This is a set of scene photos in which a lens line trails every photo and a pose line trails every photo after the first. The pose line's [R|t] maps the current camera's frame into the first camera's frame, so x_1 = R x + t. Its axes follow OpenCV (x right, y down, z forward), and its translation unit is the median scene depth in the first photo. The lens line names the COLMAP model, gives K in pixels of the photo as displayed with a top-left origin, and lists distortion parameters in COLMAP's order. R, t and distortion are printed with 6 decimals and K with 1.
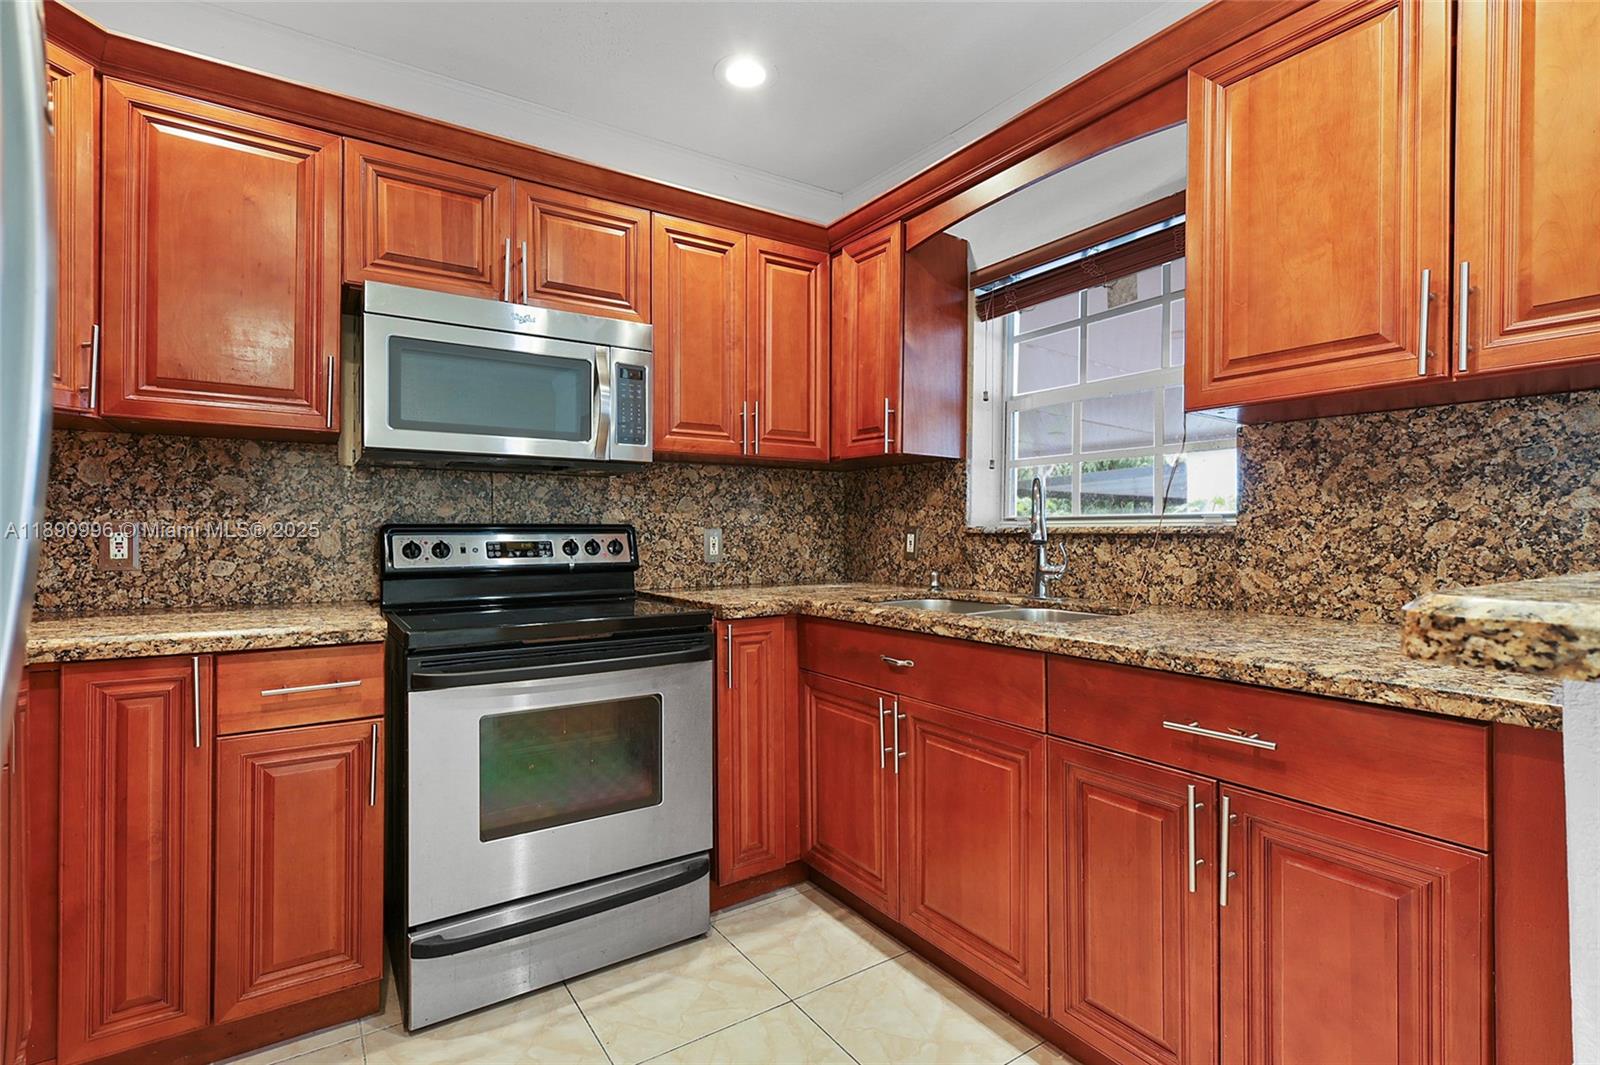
lens RADIAL K [[755.1, 0, 800.0], [0, 755.1, 532.5], [0, 0, 1]] dist [-0.000064, 0.000082]
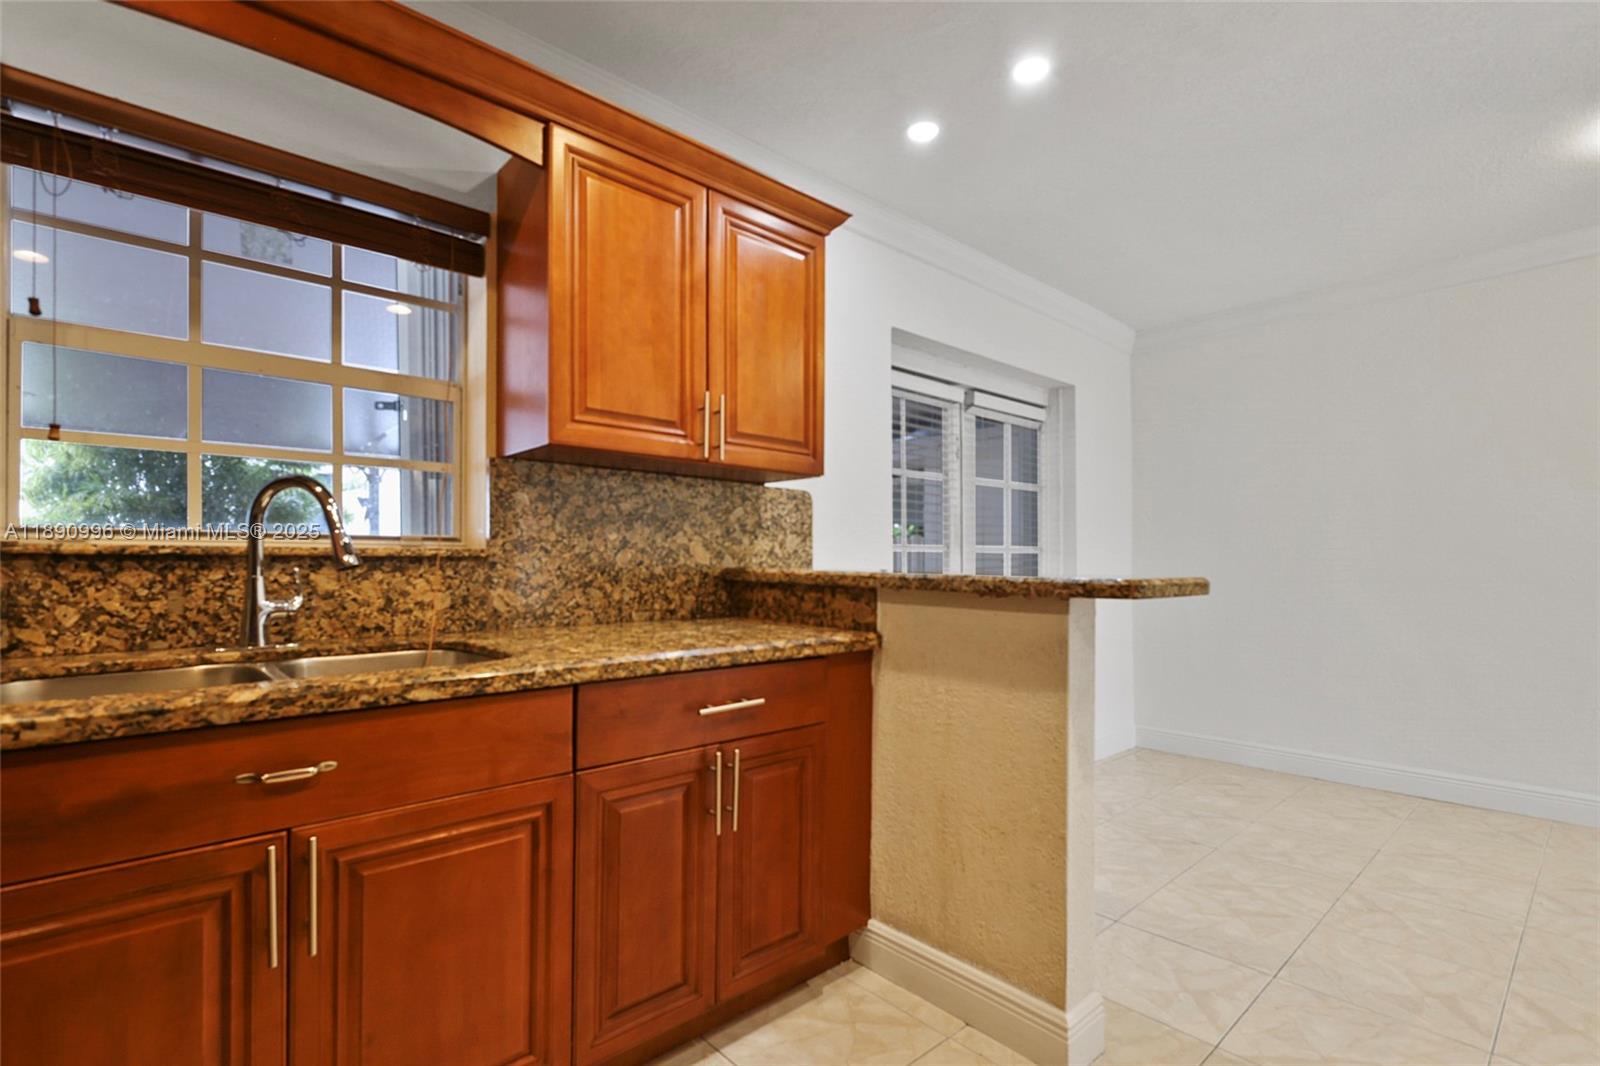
lens RADIAL K [[745.4, 0, 800.4], [0, 745.4, 560.9], [0, 0, 1]] dist [-0.000067, -0.000085]
pose [[-0.147549, -0.002439, 0.989052, -0.555721], [-0.005719, 0.999982, 0.001613, 0.003132], [-0.989038, -0.005418, -0.147560, 0.768437]]
